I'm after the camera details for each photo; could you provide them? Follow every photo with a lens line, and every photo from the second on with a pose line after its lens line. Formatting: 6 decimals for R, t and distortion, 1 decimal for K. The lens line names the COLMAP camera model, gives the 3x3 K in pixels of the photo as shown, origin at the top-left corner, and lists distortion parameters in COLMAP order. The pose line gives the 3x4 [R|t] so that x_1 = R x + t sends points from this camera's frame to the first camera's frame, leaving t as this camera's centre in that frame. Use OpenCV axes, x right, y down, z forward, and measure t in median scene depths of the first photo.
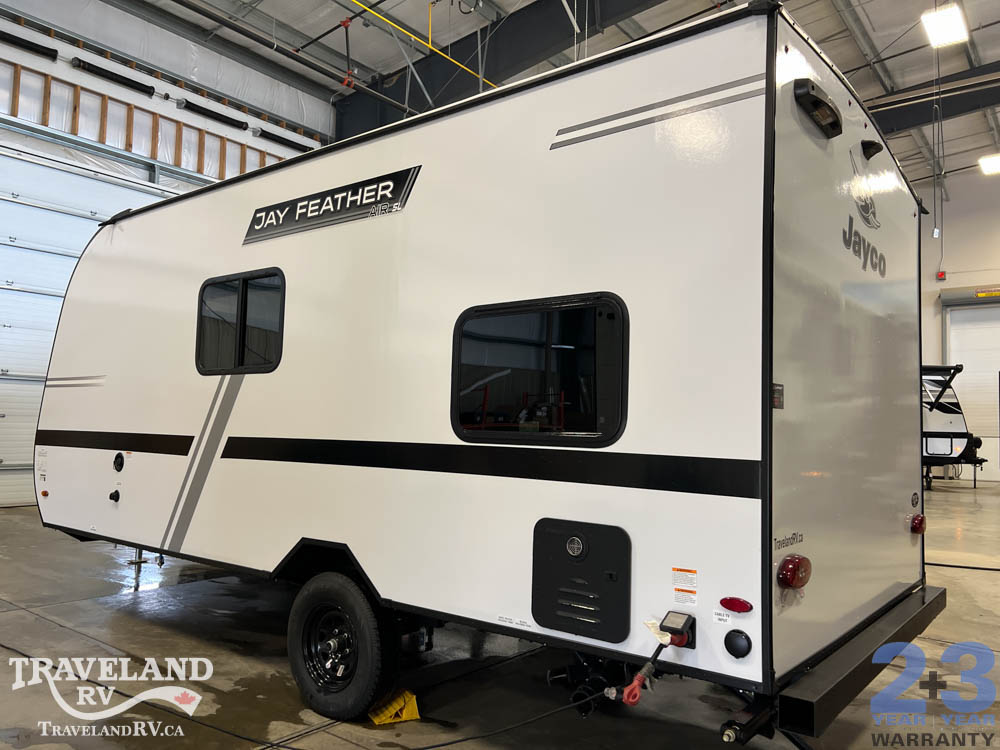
lens RADIAL K [[749.6, 0, 500.0], [0, 749.6, 375.0], [0, 0, 1]] dist [0.030542, -0.005488]
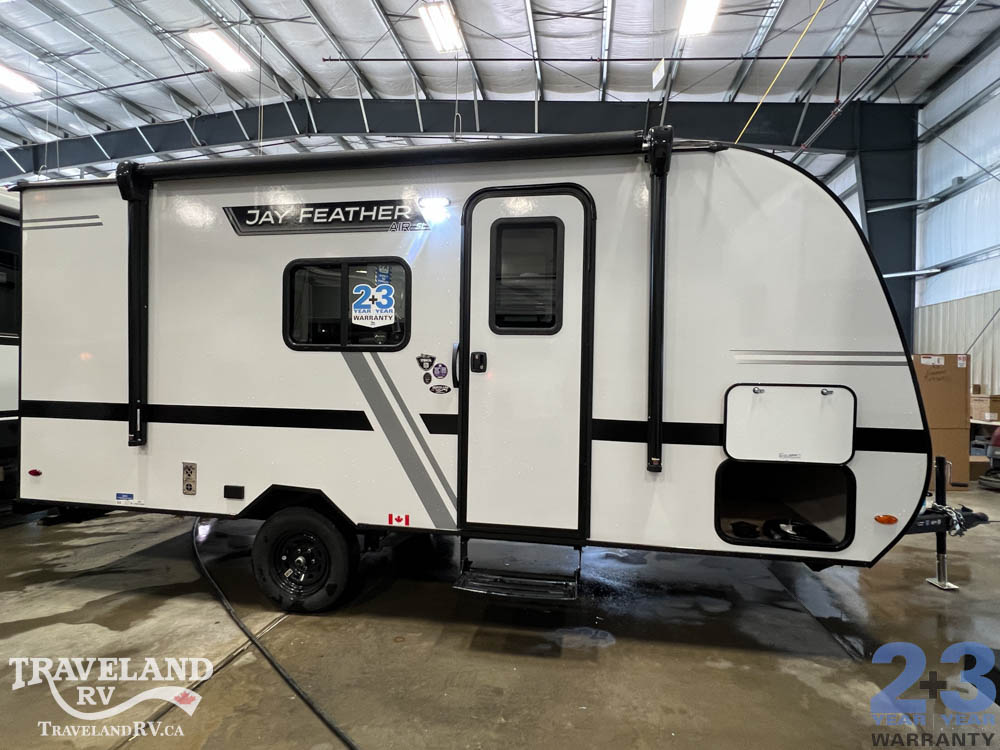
lens RADIAL K [[484.8, 0, 500.0], [0, 484.8, 375.0], [0, 0, 1]] dist [0.003129, -0.000623]
pose [[0.878716, -0.003536, 0.477332, -0.372582], [-0.031039, 0.997433, 0.064529, -0.026475], [-0.476335, -0.071519, 0.876351, 0.167889]]
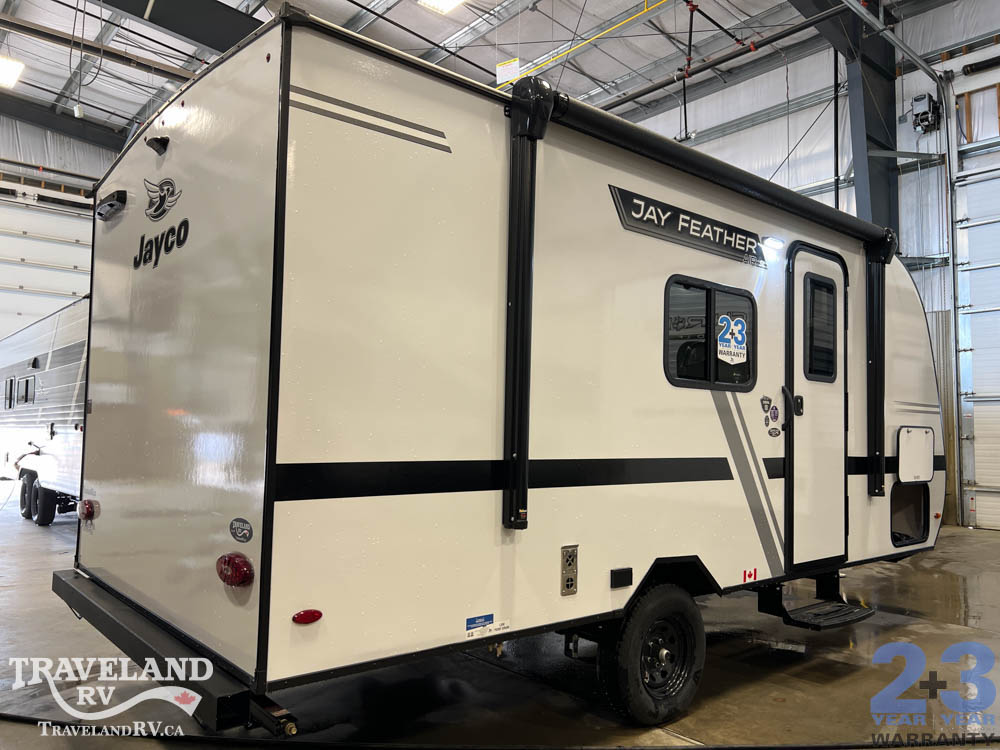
lens RADIAL K [[749.6, 0, 500.0], [0, 749.6, 375.0], [0, 0, 1]] dist [0.030542, -0.005488]
pose [[0.201213, 0.051718, 0.978181, -1.306630], [-0.082012, 0.995989, -0.035789, 0.035426], [-0.976108, -0.073021, 0.204647, 1.050805]]
